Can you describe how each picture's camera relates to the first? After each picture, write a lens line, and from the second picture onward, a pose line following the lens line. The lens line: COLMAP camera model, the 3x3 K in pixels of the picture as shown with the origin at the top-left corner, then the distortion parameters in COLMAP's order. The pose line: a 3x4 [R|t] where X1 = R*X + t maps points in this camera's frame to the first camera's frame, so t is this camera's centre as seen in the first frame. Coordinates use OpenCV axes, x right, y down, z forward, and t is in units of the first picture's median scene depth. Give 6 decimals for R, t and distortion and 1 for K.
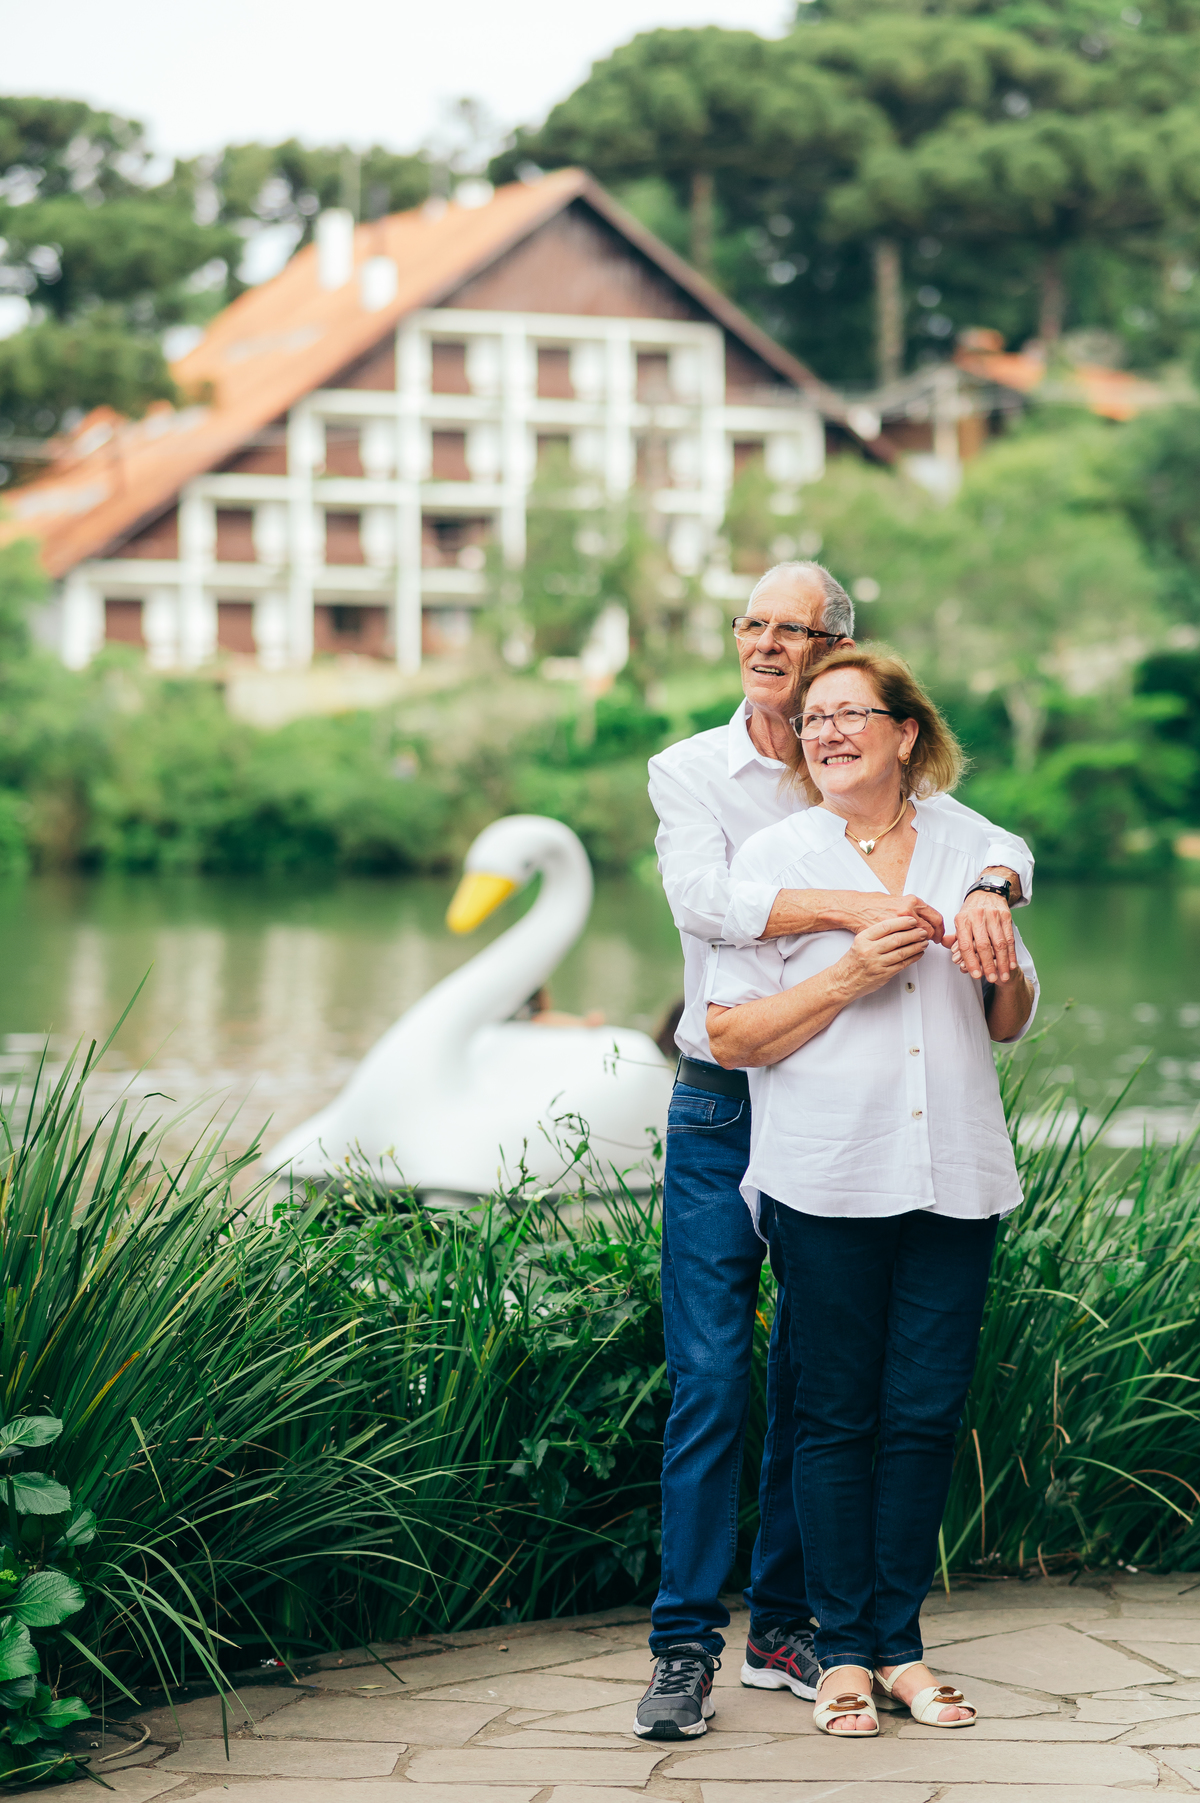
lens RADIAL K [[4383.6, 0, 600.0], [0, 4383.6, 901.3], [0, 0, 1]] dist [0.053001, 0.000000]
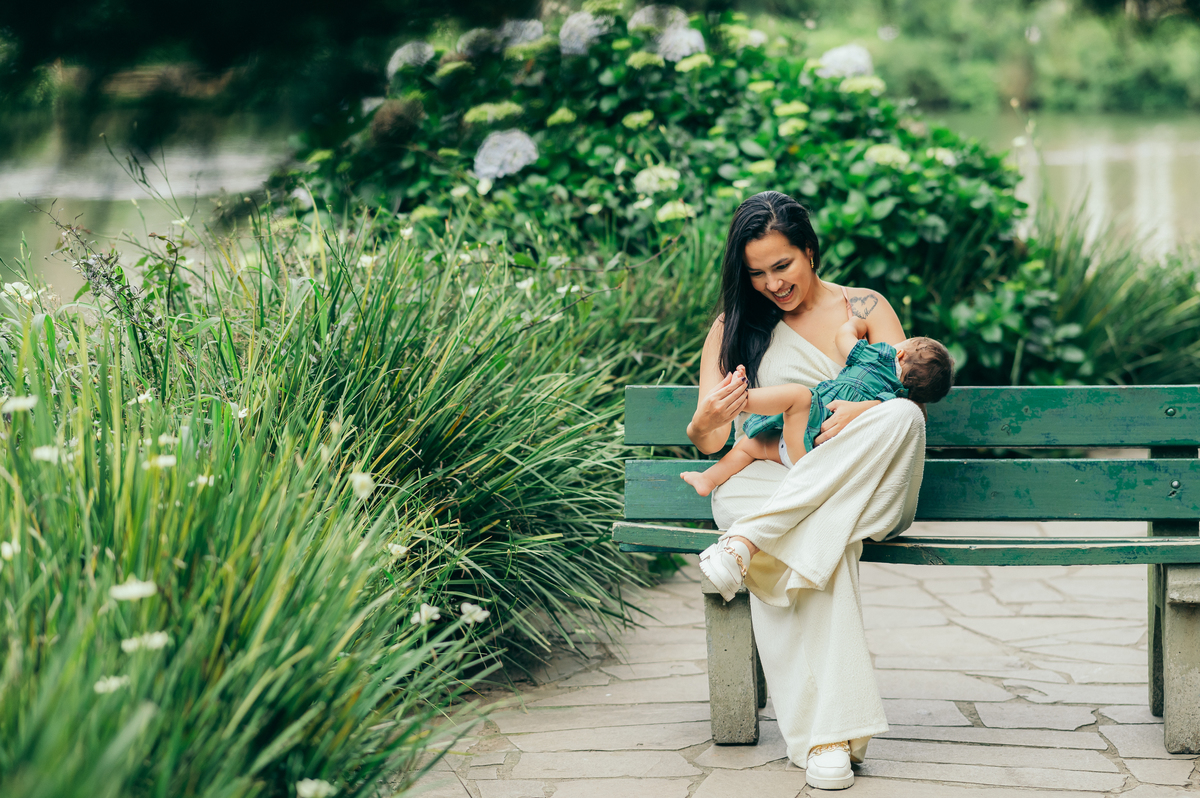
lens RADIAL K [[2917.5, 0, 599.9], [0, 2917.5, 399.4], [0, 0, 1]] dist [0.053001, 0.000000]
pose [[0.968333, 0.039007, -0.246597, 0.008949], [-0.015704, 0.995280, 0.095771, -0.000505], [0.249169, -0.088865, 0.964374, -0.212990]]
